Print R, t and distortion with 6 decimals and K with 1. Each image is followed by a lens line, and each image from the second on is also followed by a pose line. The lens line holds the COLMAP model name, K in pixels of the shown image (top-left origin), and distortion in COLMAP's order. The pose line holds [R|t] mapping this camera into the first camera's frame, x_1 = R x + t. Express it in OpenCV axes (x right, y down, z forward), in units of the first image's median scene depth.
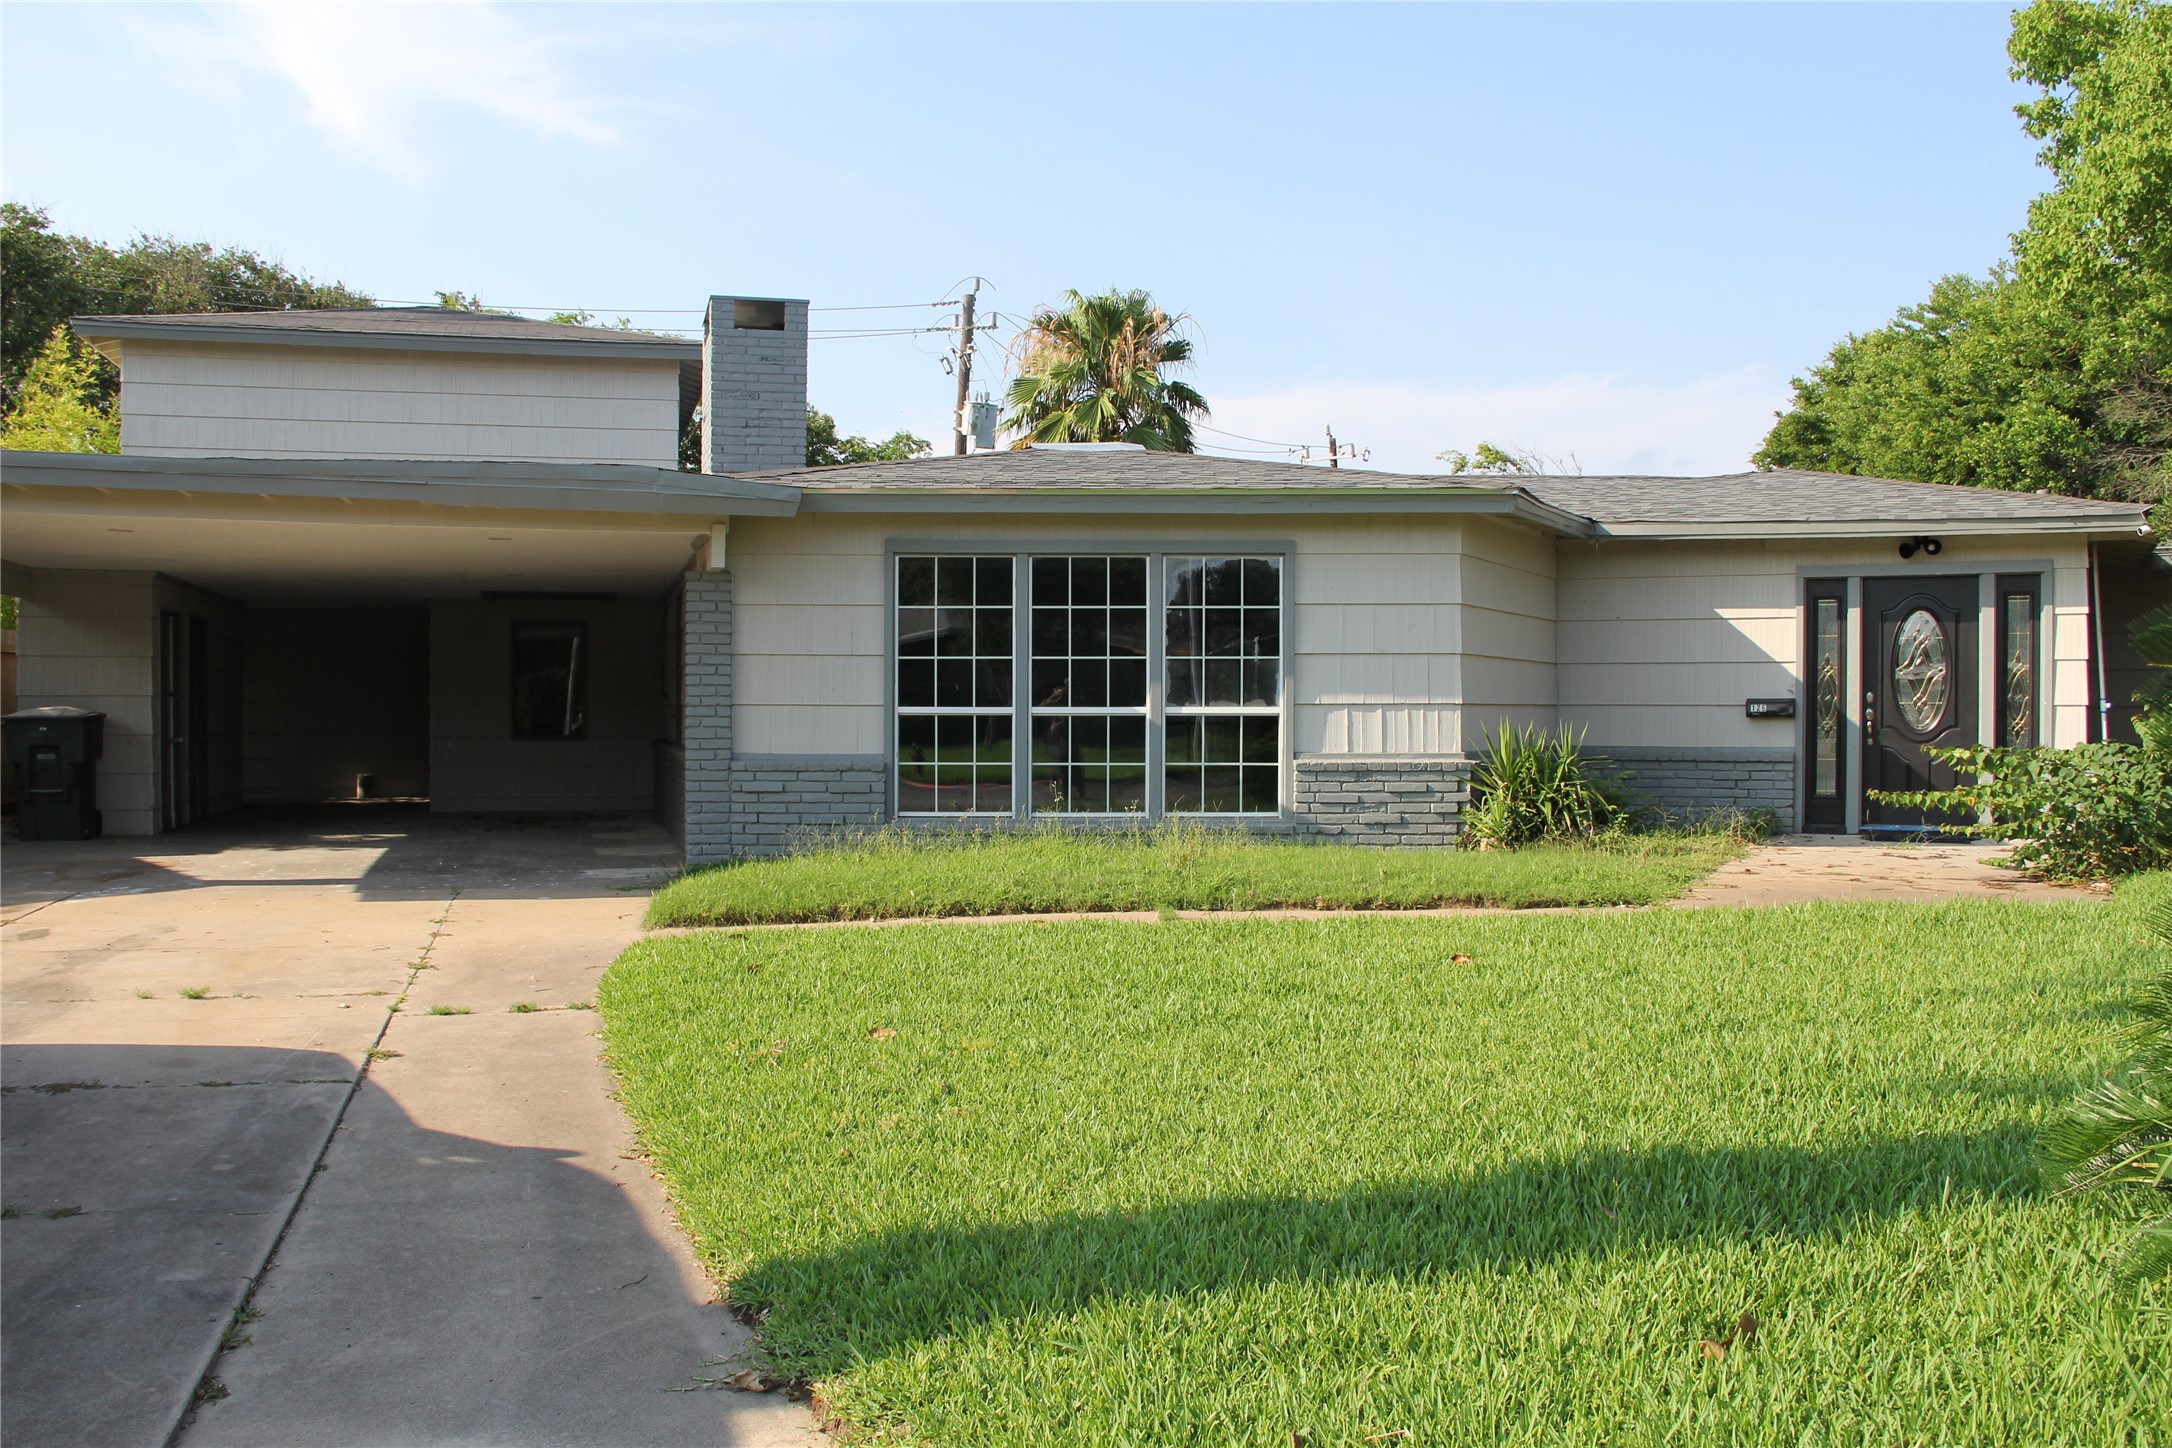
lens RADIAL K [[1828.1, 0, 1090.3], [0, 1828.1, 737.5], [0, 0, 1]] dist [-0.166071, 0.150704]
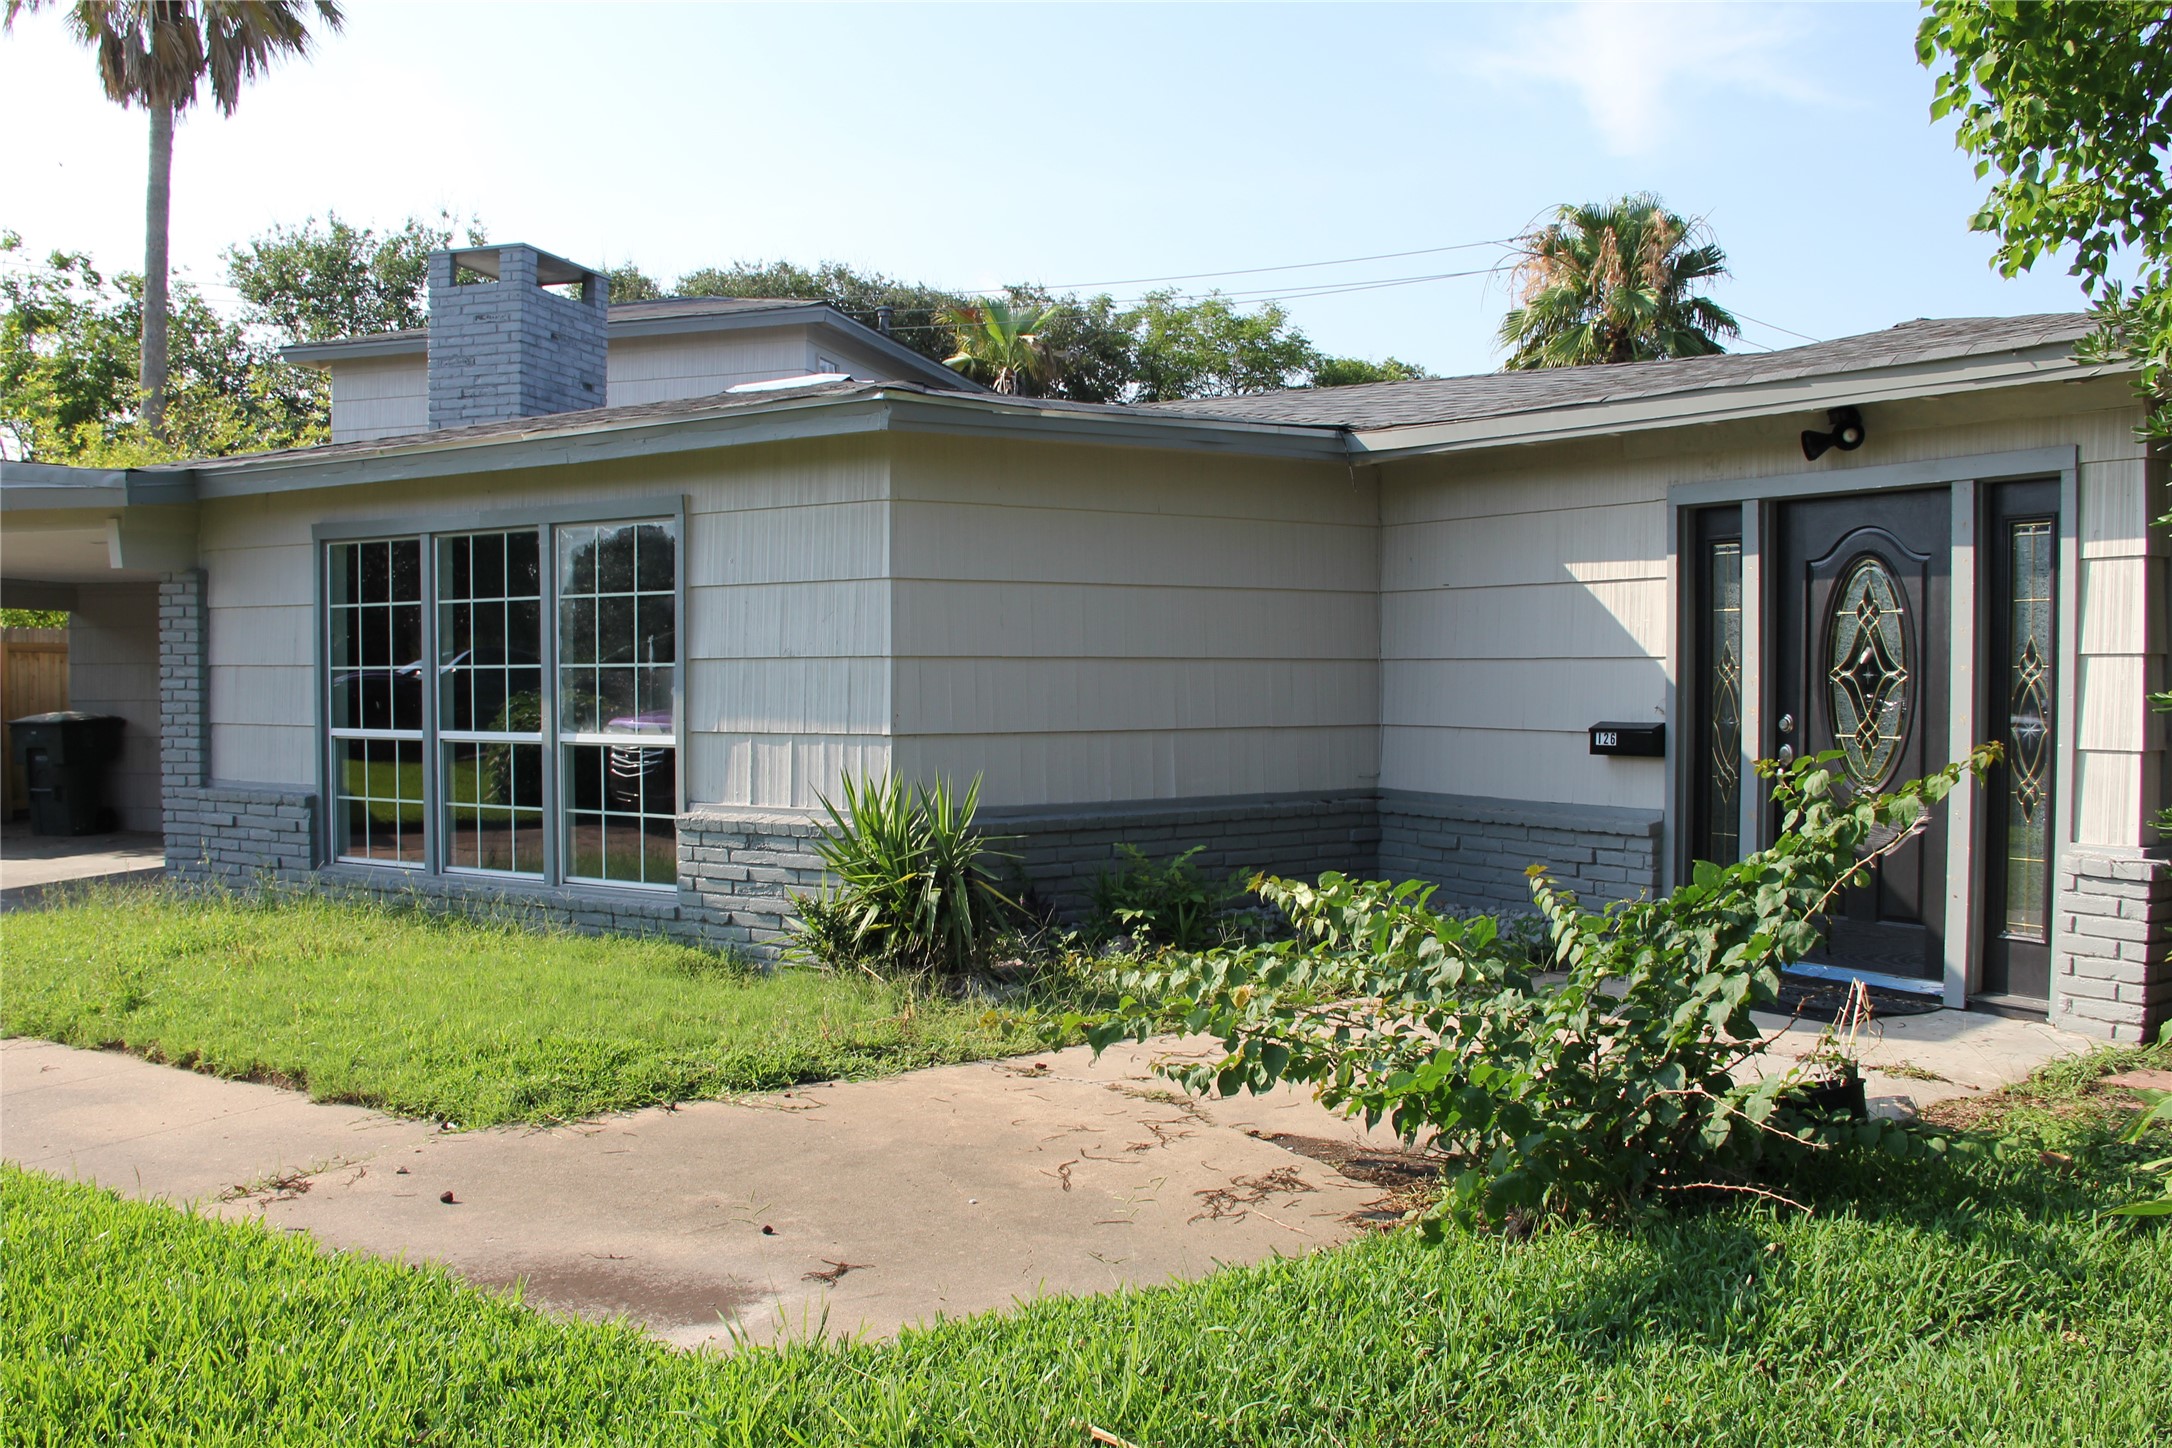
lens RADIAL K [[1800.3, 0, 1088.2], [0, 1800.3, 688.4], [0, 0, 1]] dist [-0.143095, 0.010682]
pose [[0.866559, 0.000958, -0.499073, 0.579762], [-0.006170, 0.999942, -0.008794, -0.029733], [0.499036, 0.010700, 0.866515, 0.485002]]
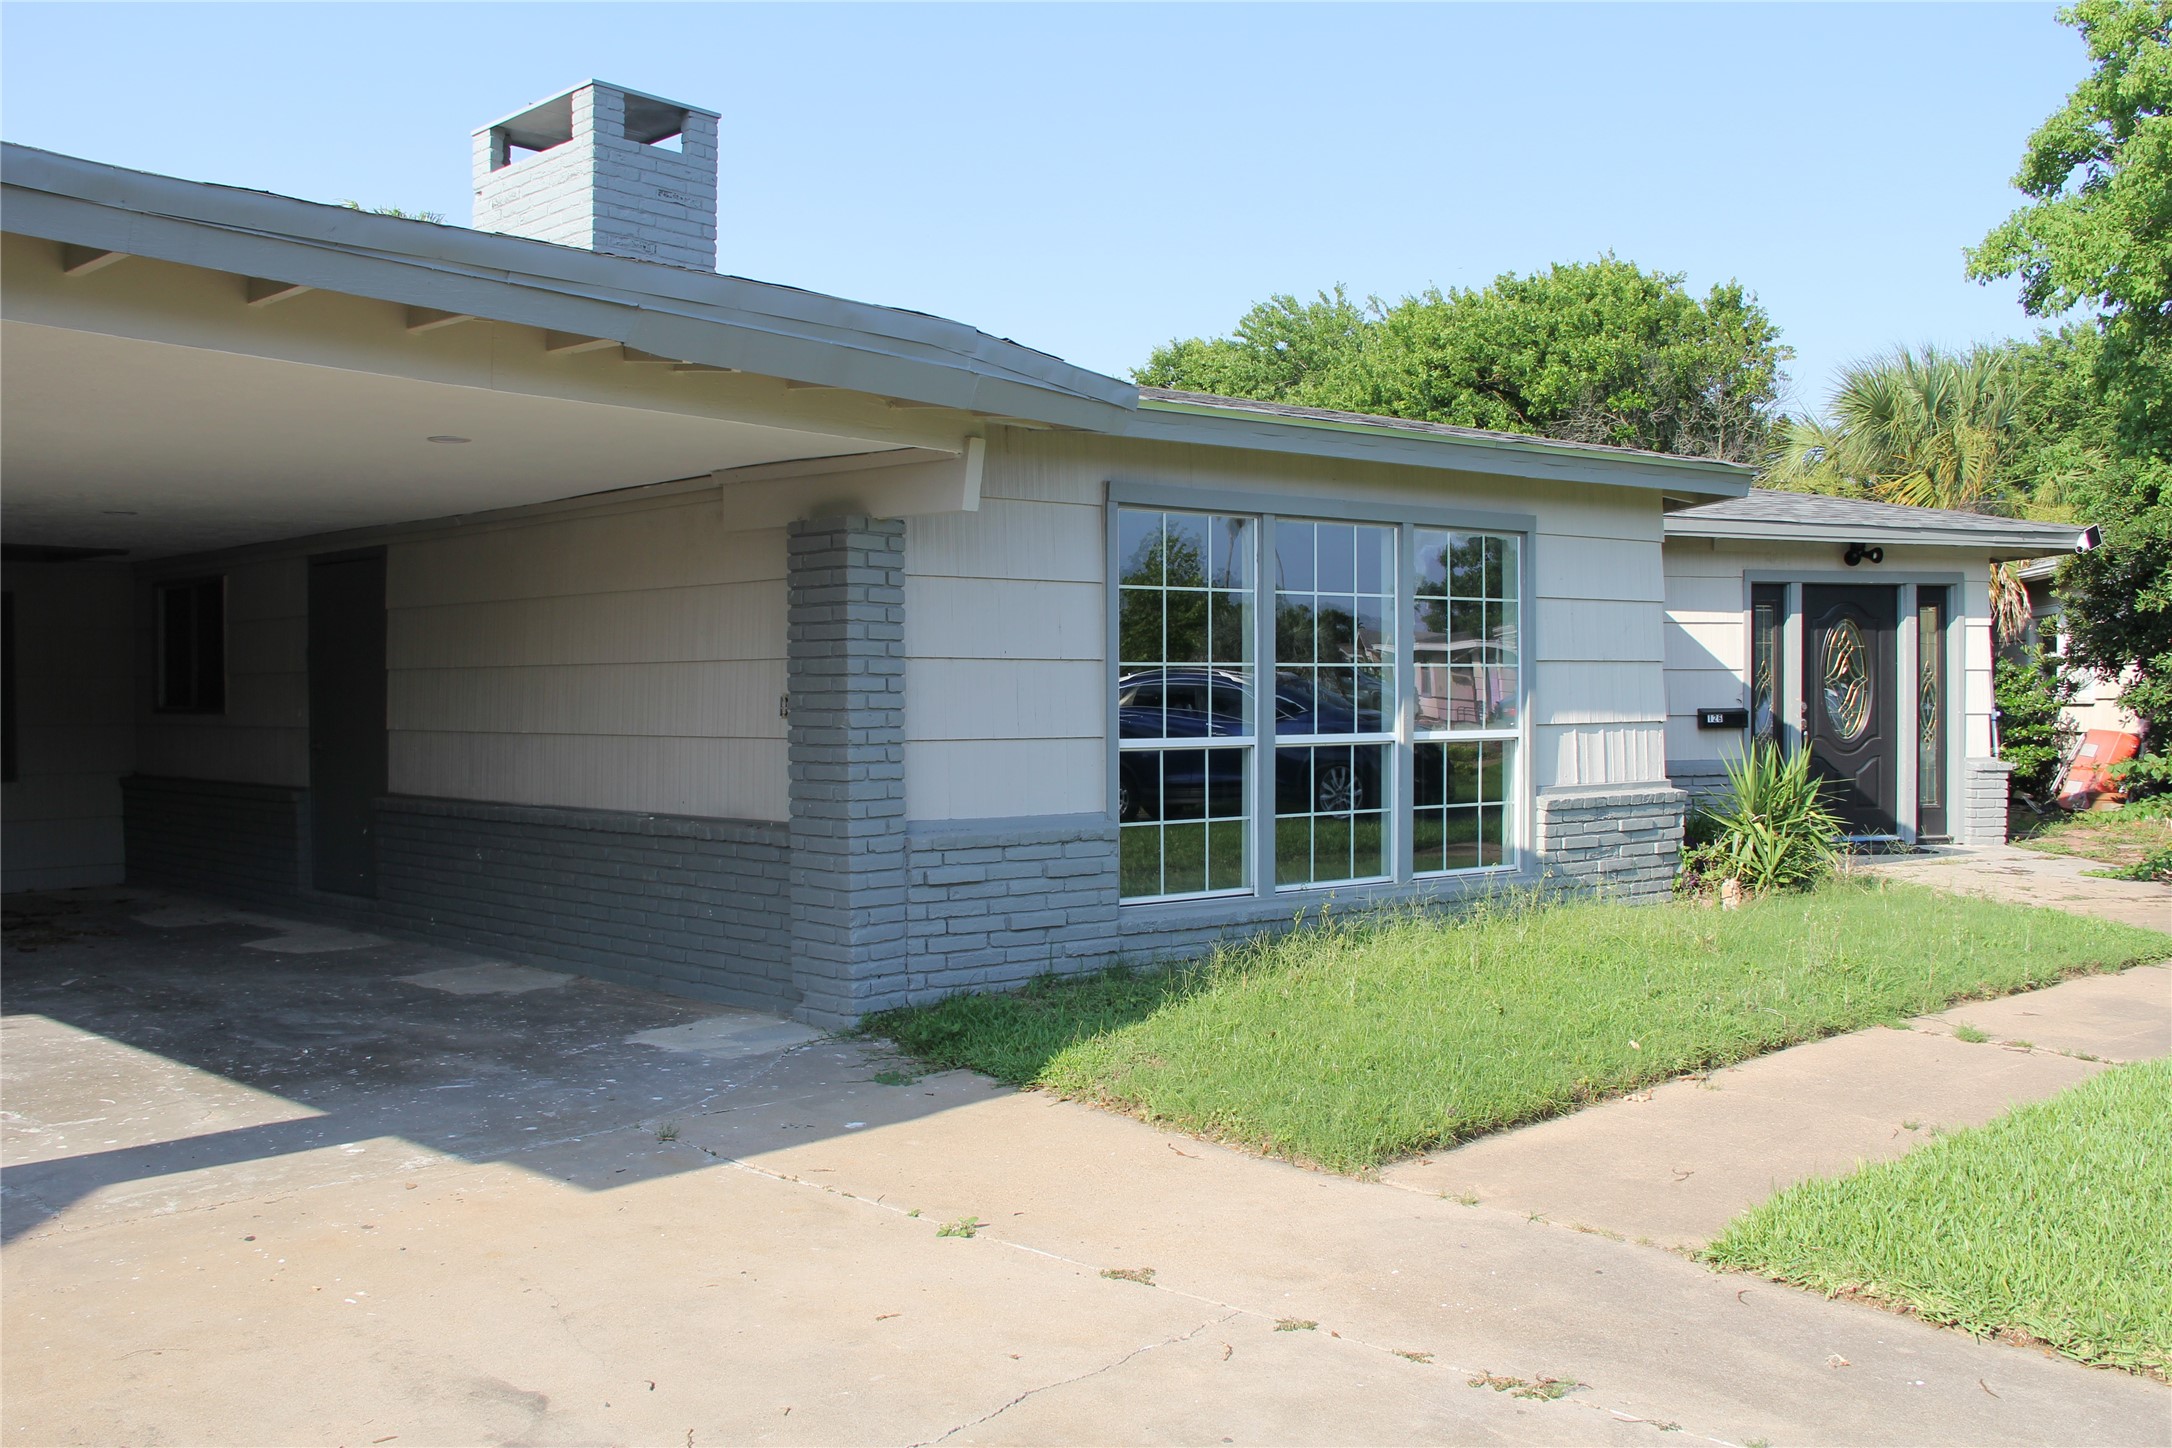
lens RADIAL K [[1770.1, 0, 1081.1], [0, 1770.1, 744.2], [0, 0, 1]] dist [-0.176138, 0.122508]
pose [[0.834534, -0.021645, 0.550531, -0.465128], [0.015101, 0.999751, 0.016415, -0.025566], [-0.550750, -0.005386, 0.834653, 0.475277]]
